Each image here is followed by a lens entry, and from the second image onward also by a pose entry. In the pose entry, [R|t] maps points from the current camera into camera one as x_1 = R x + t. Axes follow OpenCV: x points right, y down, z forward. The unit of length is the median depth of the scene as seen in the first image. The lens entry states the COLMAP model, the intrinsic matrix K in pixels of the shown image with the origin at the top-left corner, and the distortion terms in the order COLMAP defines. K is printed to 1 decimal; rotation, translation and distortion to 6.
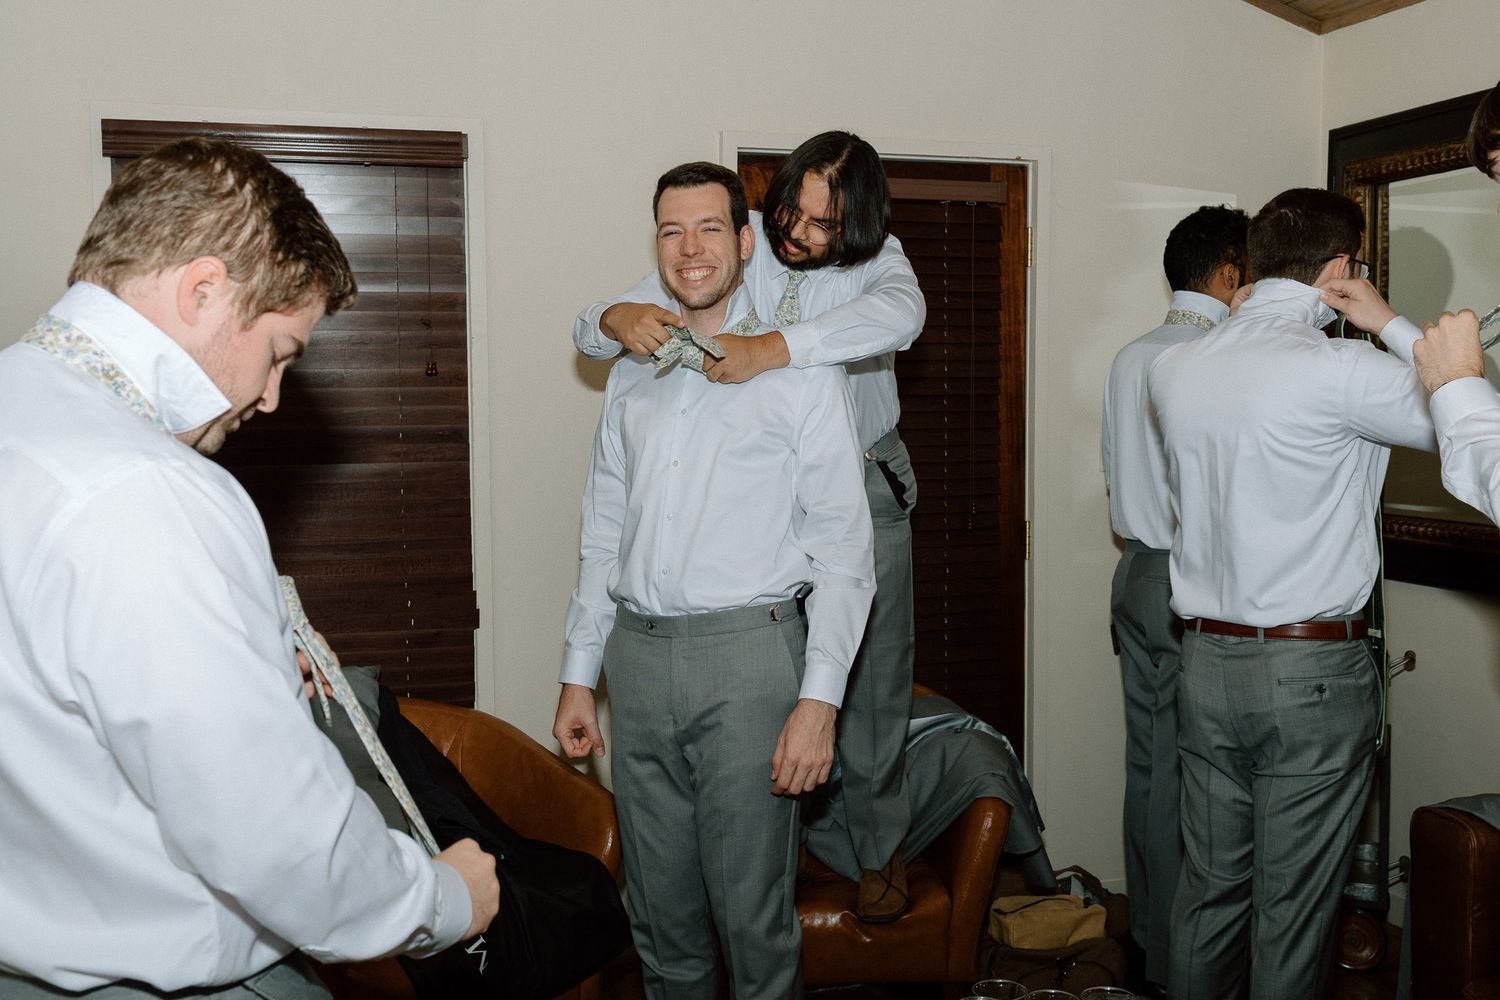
lens RADIAL K [[1513.9, 0, 747.8], [0, 1513.9, 498.7], [0, 0, 1]] dist [0.021970, 0.000000]
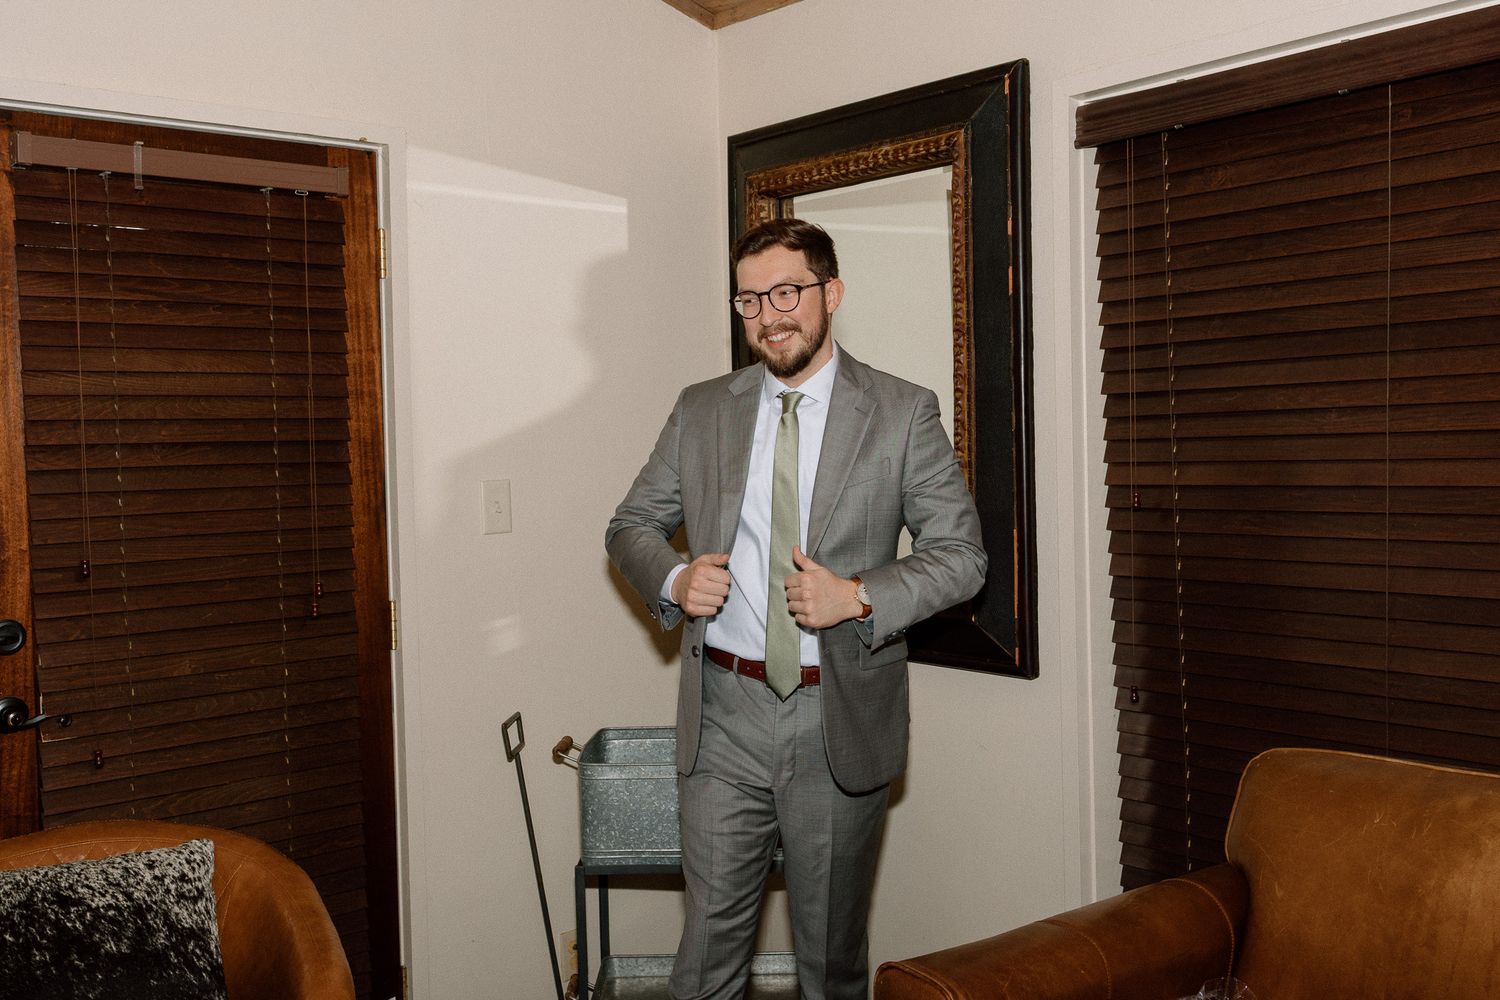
lens RADIAL K [[1513.9, 0, 748.9], [0, 1513.9, 500.8], [0, 0, 1]] dist [0.021970, 0.000000]
pose [[0.927387, -0.025410, 0.373238, 0.065014], [0.038364, 0.998890, -0.027318, -0.008733], [-0.372130, 0.039653, 0.927333, 0.202699]]
